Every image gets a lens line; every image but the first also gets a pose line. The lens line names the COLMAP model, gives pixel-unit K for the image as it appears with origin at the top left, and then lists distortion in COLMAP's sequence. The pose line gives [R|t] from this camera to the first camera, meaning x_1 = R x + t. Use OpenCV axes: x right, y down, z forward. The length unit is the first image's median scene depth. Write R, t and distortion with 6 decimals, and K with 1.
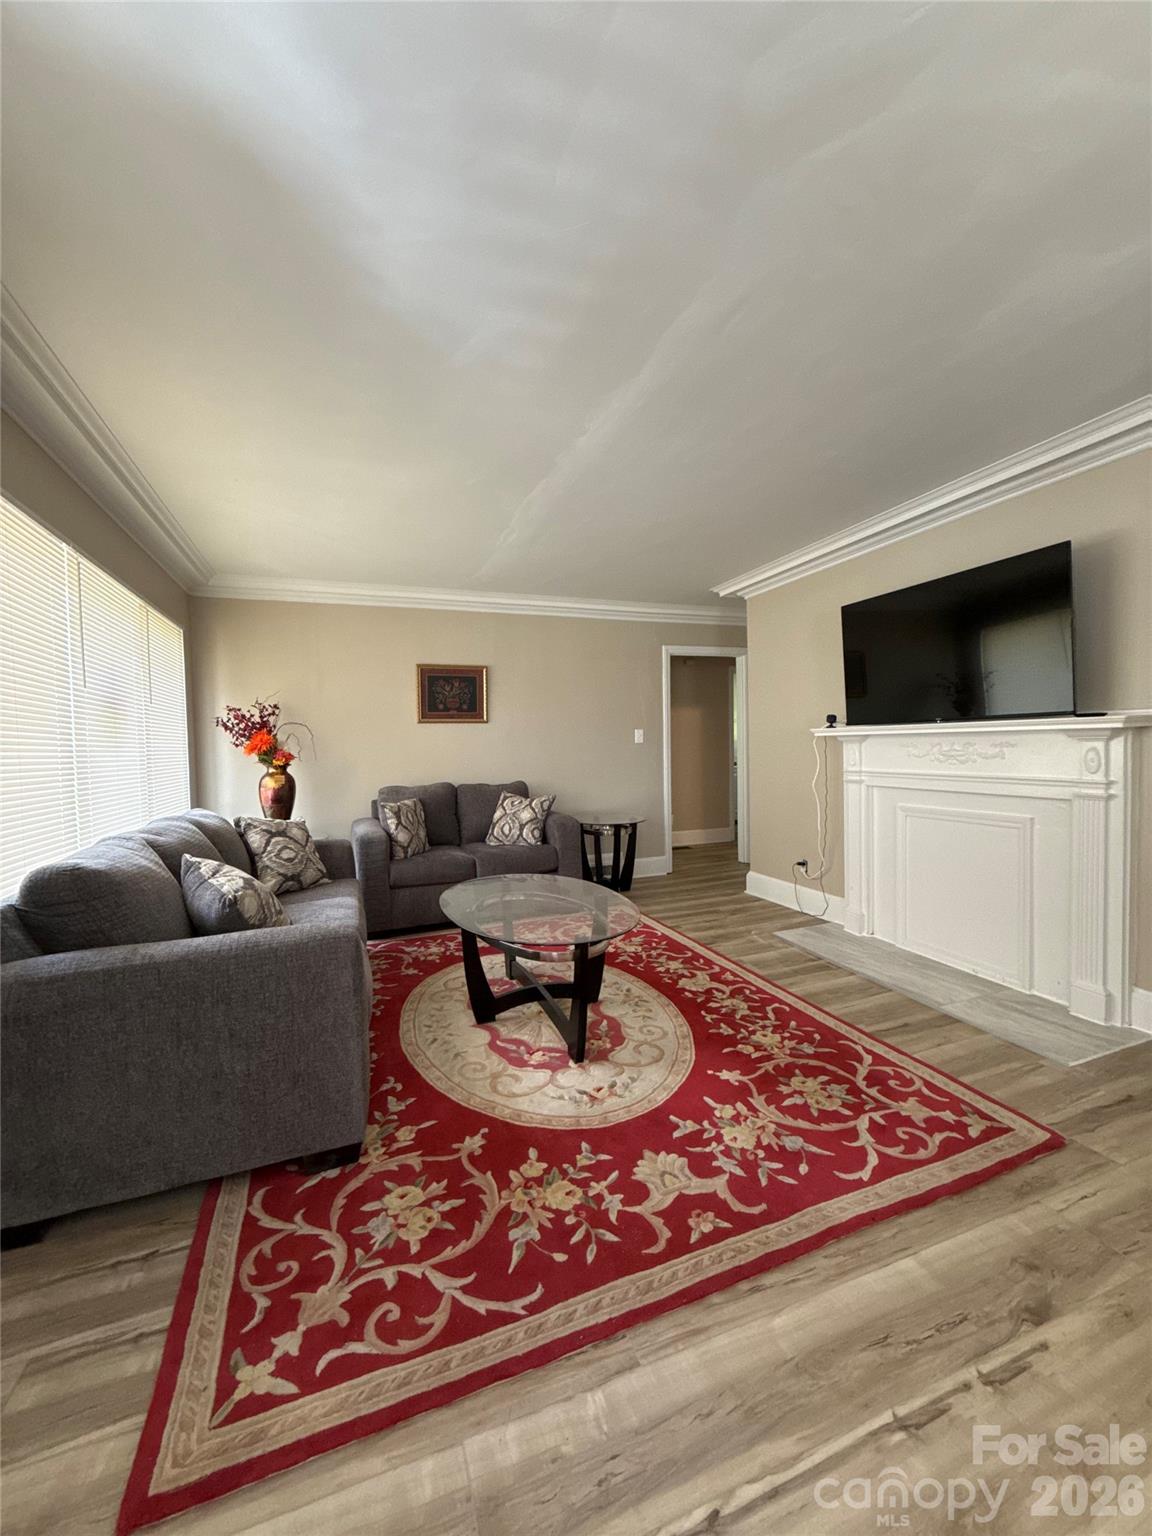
lens RADIAL K [[606.2, 0, 580.6], [0, 606.2, 765.4], [0, 0, 1]] dist [0.000635, 0.000427]
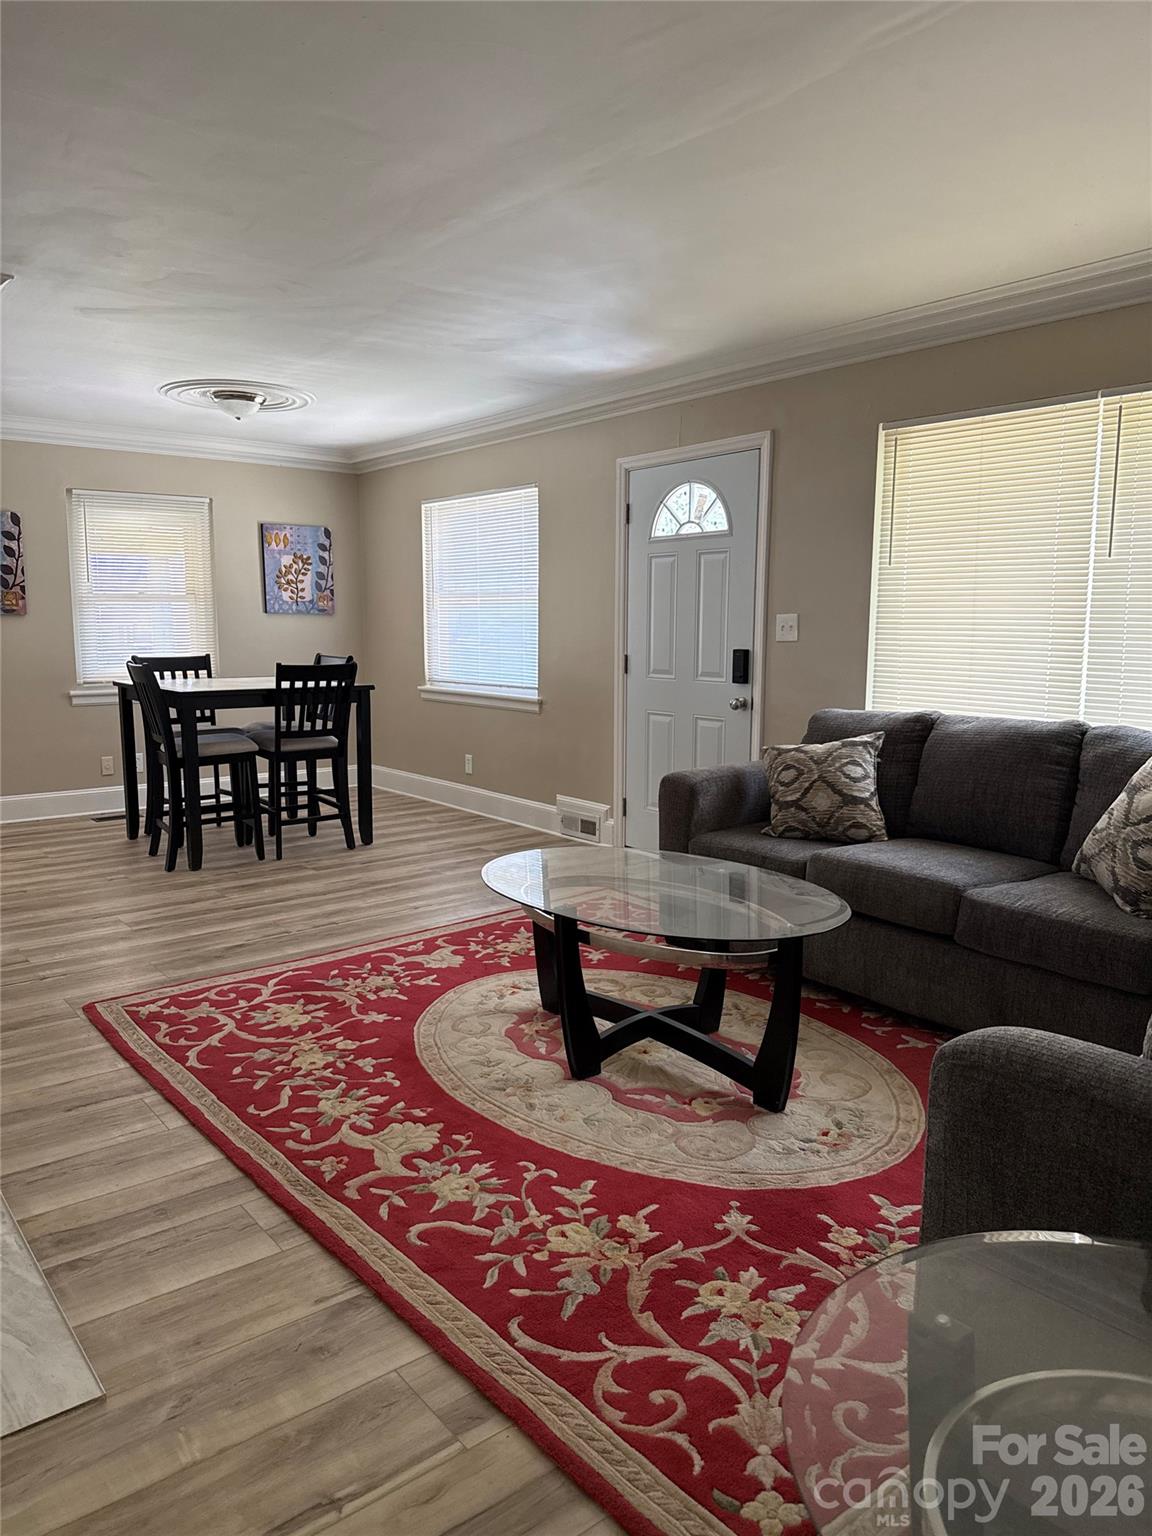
lens RADIAL K [[1081.4, 0, 578.6], [0, 1081.4, 769.9], [0, 0, 1]] dist [0.002700, 0.000190]
pose [[-0.952659, 0.058089, -0.298439, 0.425012], [0.004187, 0.983992, 0.178161, -0.128582], [0.304011, 0.168477, -0.937653, 2.575441]]
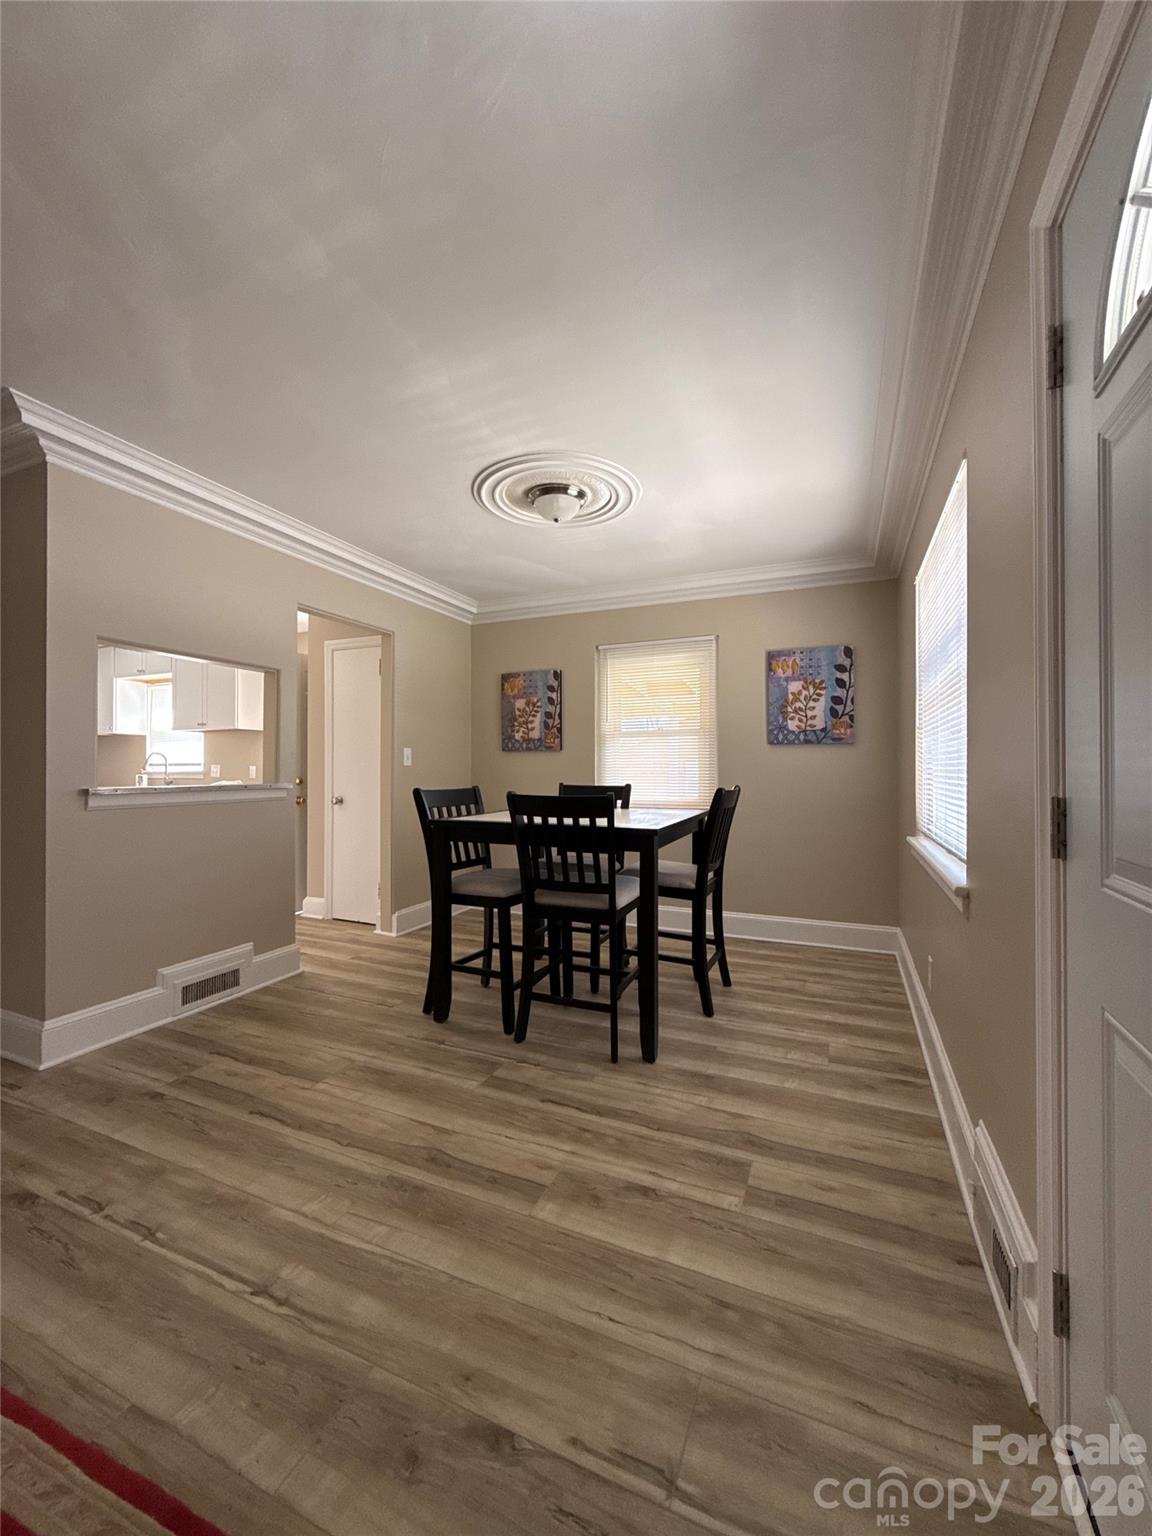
lens RADIAL K [[606.2, 0, 572.0], [0, 606.2, 766.6], [0, 0, 1]] dist [0.000635, 0.000427]
pose [[-0.707694, 0.023635, 0.706124, -0.567894], [0.038557, 0.999243, 0.005197, 0.027428], [-0.705467, 0.030904, -0.708069, 0.630072]]
